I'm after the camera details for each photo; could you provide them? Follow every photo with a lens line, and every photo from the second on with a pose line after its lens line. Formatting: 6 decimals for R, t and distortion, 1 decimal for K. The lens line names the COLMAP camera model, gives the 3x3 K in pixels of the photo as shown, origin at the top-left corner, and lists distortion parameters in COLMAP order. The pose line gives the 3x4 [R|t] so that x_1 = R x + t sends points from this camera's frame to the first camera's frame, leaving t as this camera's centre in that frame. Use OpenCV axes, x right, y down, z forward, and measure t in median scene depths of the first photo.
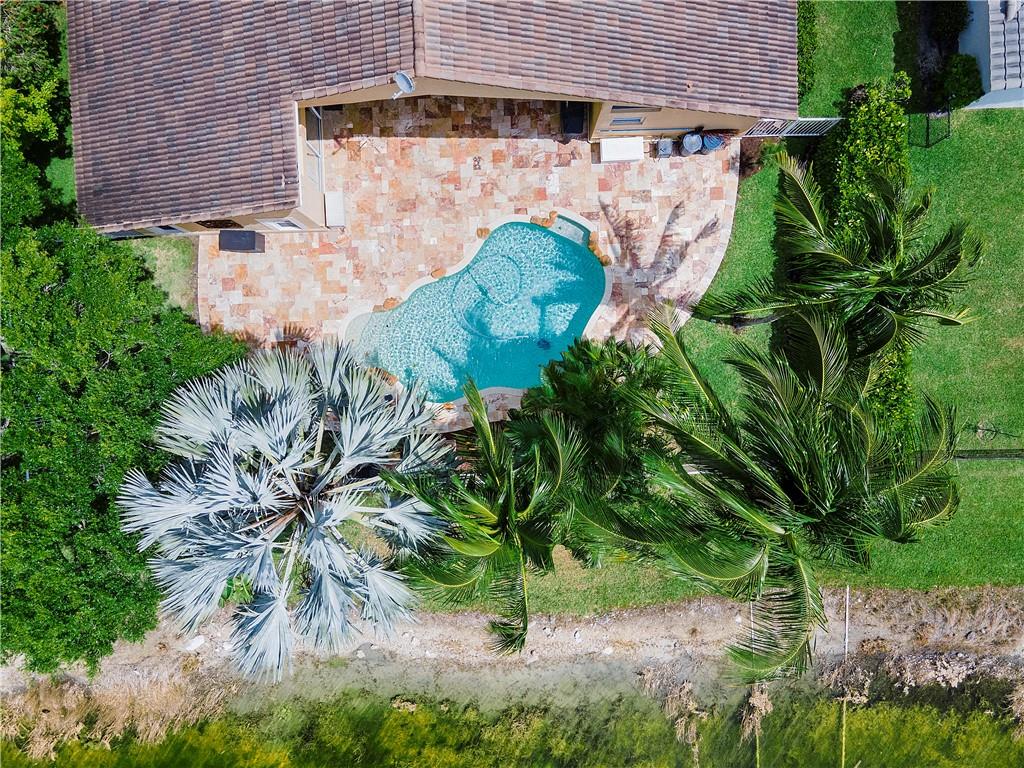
lens RADIAL K [[714.9, 0, 510.1], [0, 714.9, 386.6], [0, 0, 1]] dist [0.011982, -0.004197]
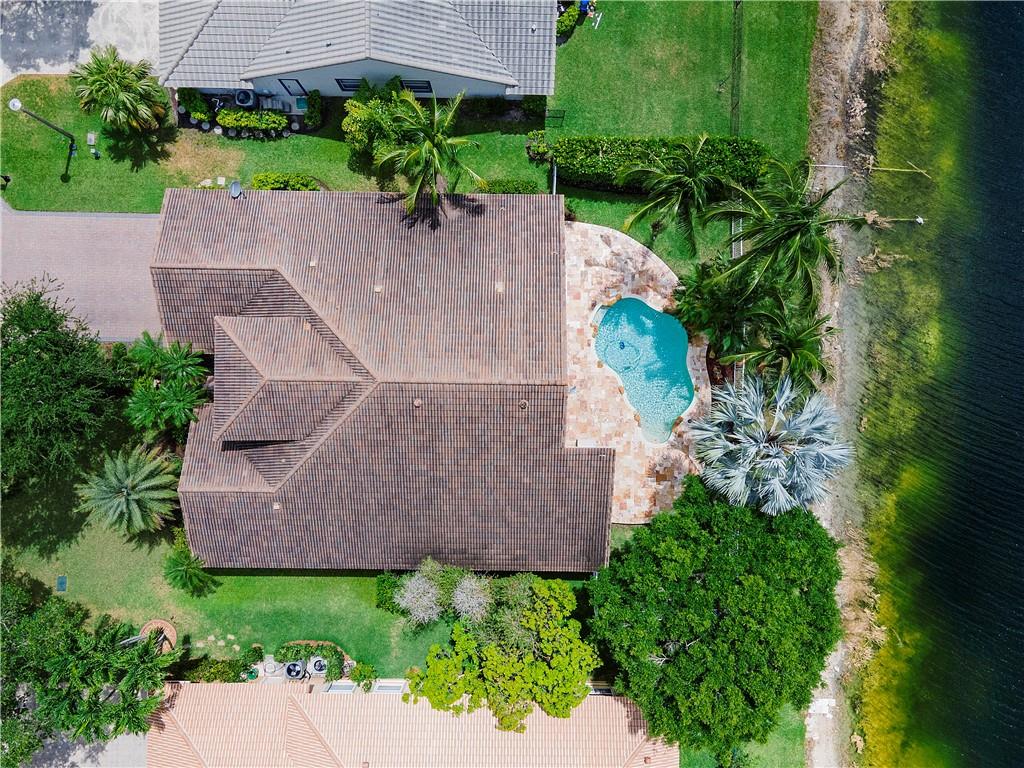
lens RADIAL K [[714.9, 0, 509.2], [0, 714.9, 381.6], [0, 0, 1]] dist [0.011982, -0.004197]
pose [[0.045175, -0.998978, 0.001288, -0.087570], [0.998621, 0.045124, -0.026834, -0.369807], [0.026749, 0.002498, 0.999639, -0.757463]]
